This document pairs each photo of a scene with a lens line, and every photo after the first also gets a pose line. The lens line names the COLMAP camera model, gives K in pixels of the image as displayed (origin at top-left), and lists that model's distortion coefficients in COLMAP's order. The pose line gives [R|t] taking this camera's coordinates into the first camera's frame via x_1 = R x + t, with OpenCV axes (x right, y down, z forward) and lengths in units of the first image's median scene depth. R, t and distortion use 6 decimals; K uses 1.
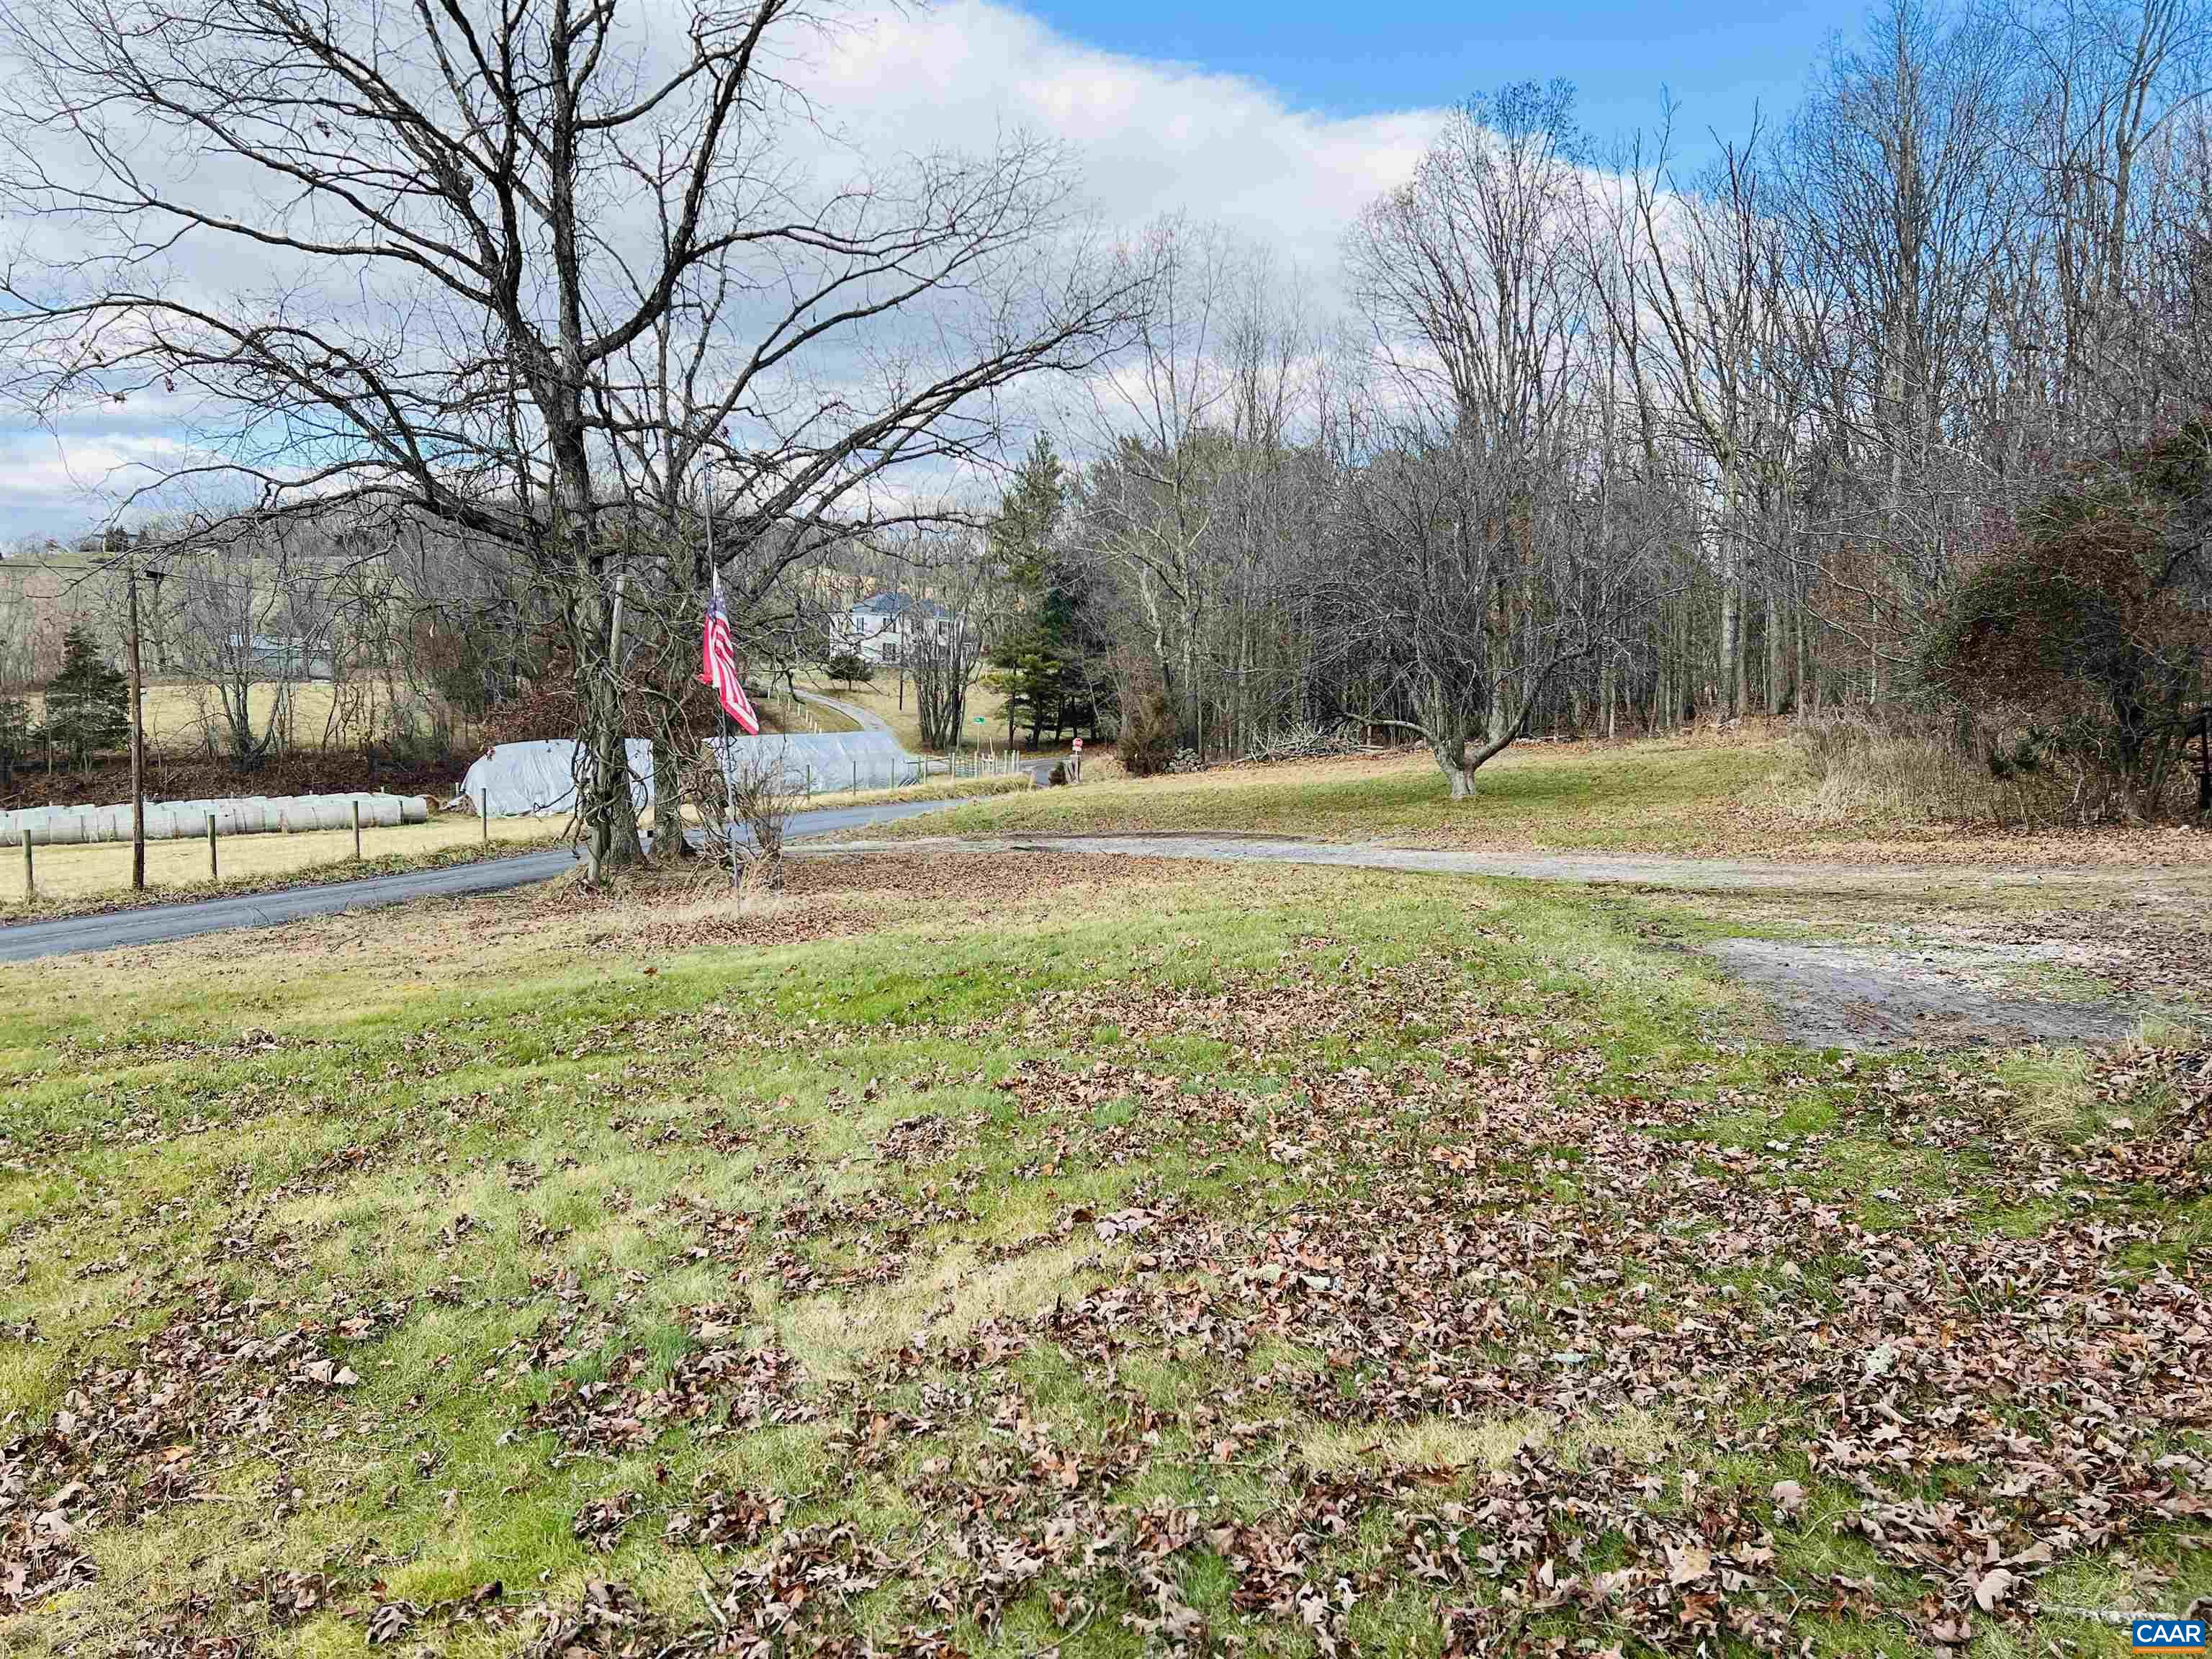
lens RADIAL K [[1699.9, 0, 1106.0], [0, 1699.9, 829.5], [0, 0, 1]] dist [-0.000019, -0.000068]
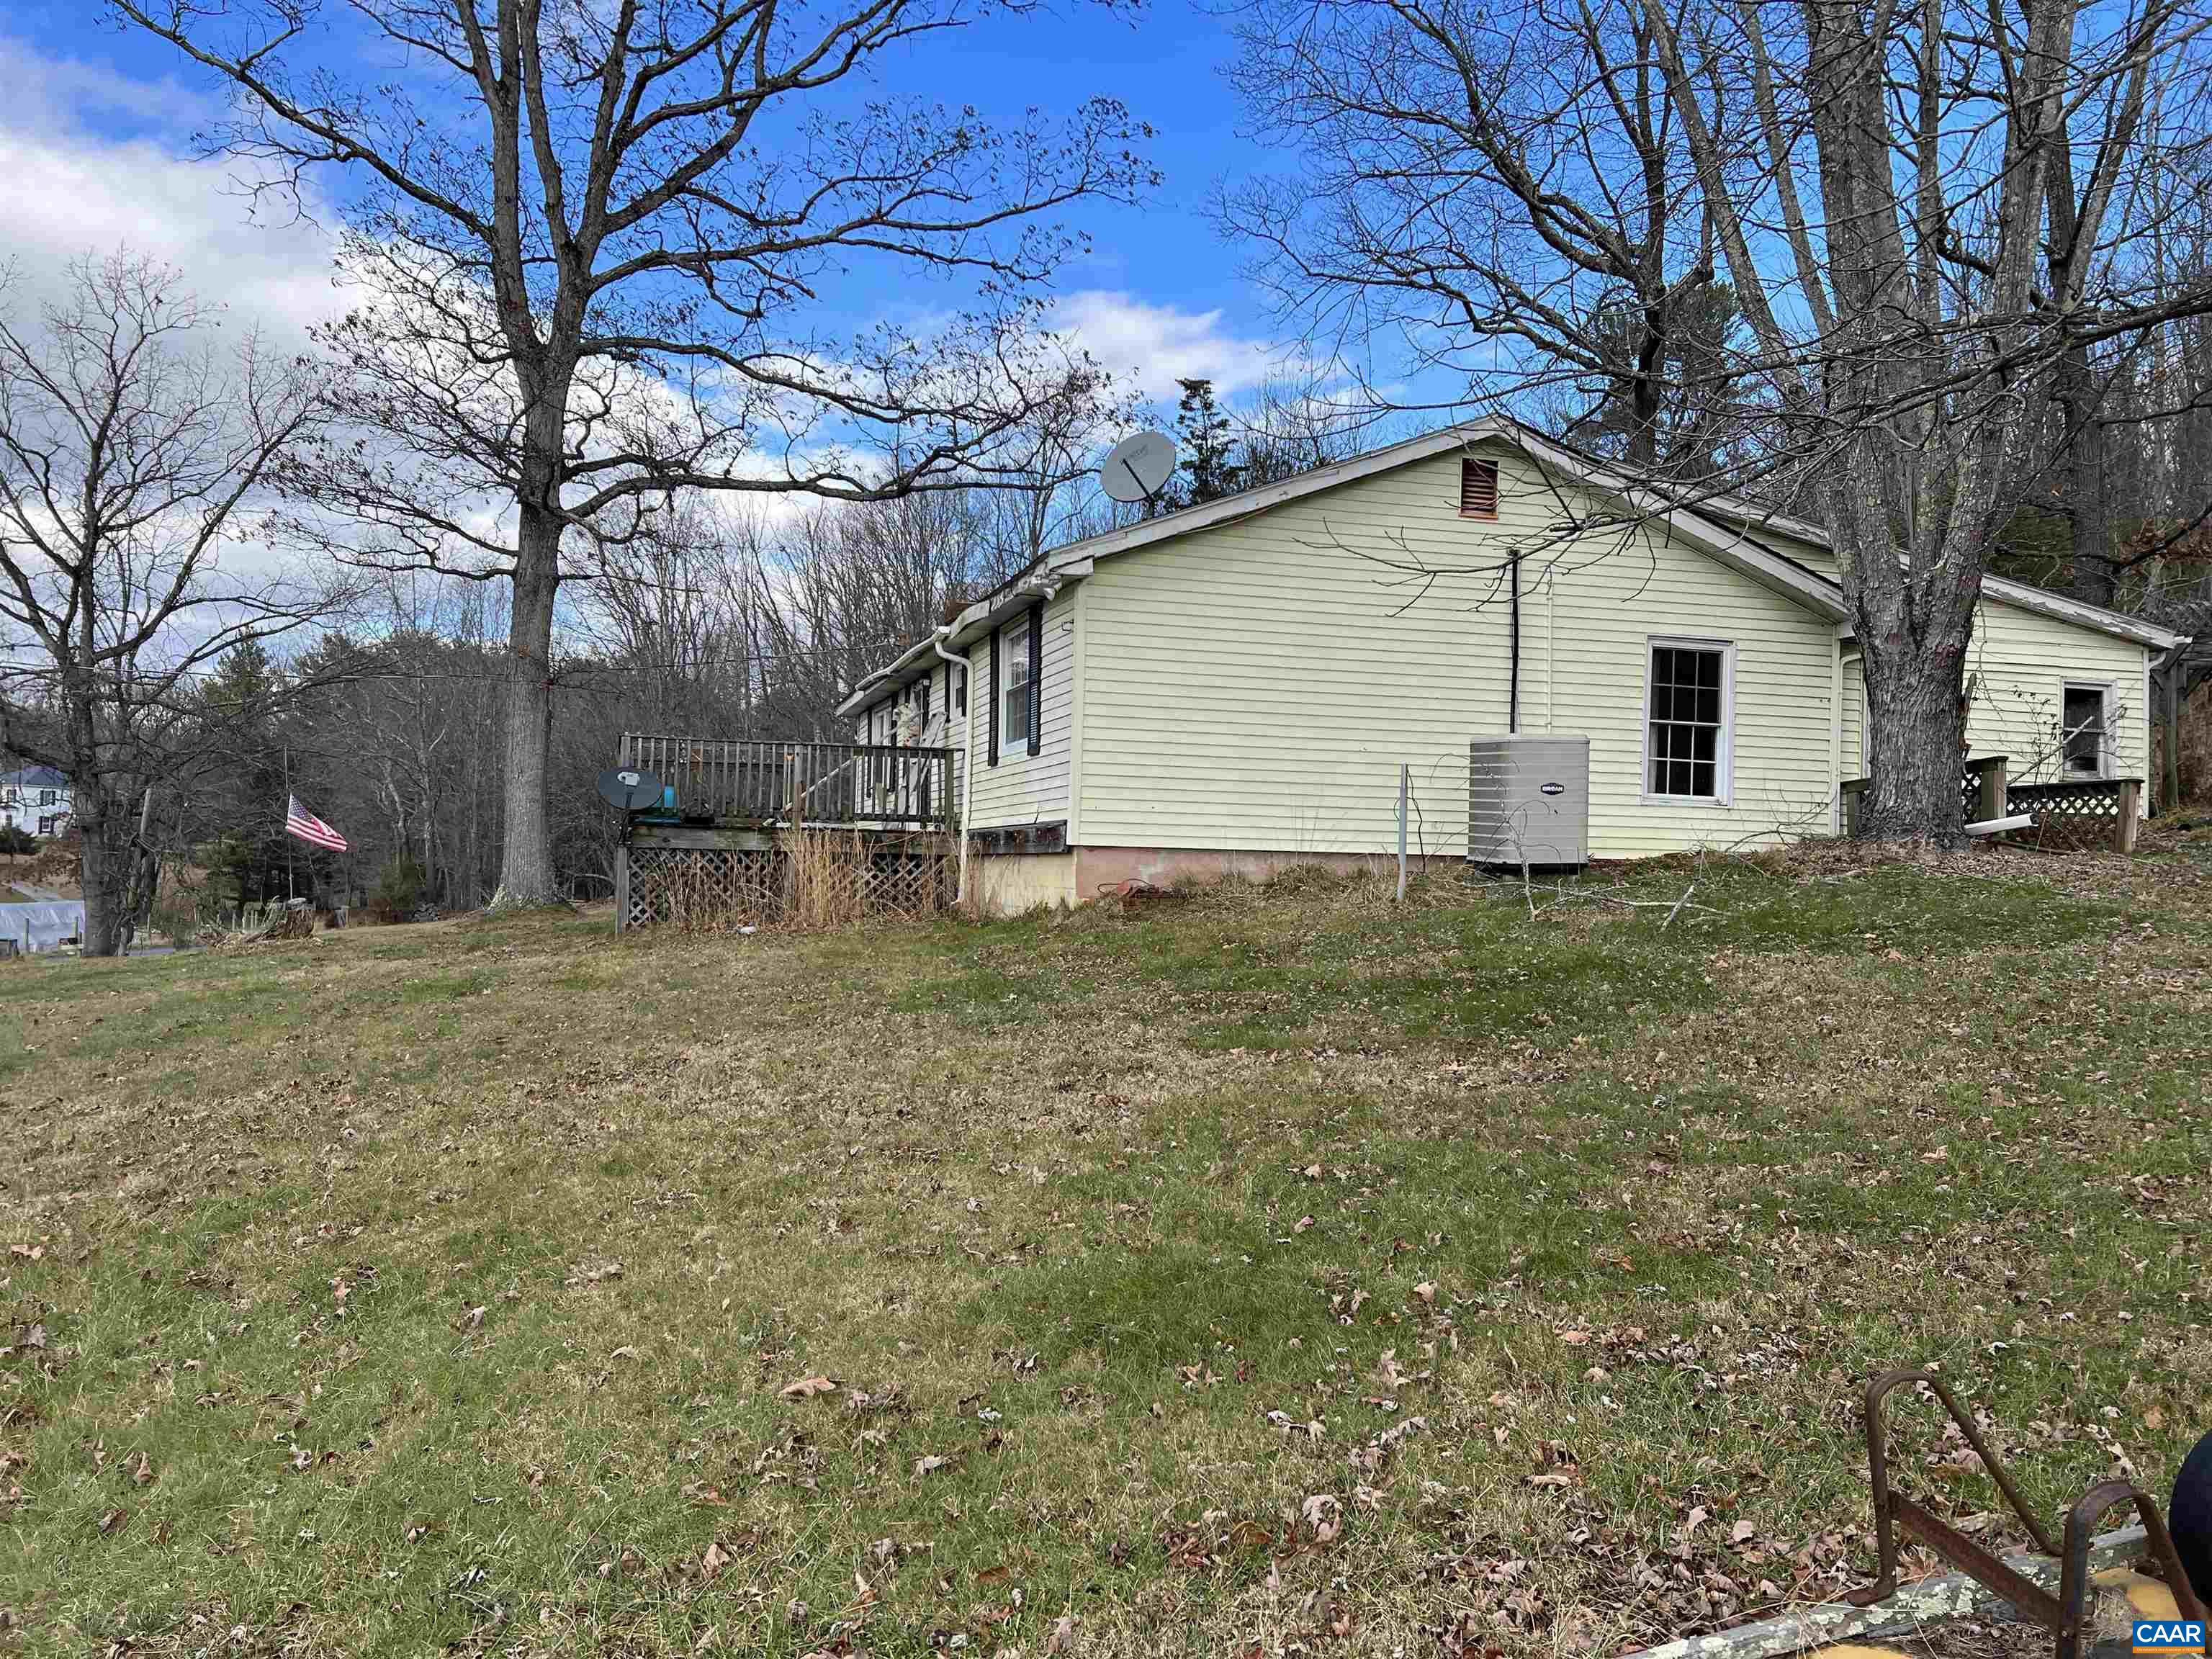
lens RADIAL K [[1699.9, 0, 1106.0], [0, 1699.9, 829.5], [0, 0, 1]] dist [-0.000019, -0.000068]
pose [[0.893746, 0.012948, 0.448386, -0.156479], [0.034114, 0.994727, -0.096722, 0.085583], [-0.447274, 0.101741, 0.888591, -0.890119]]
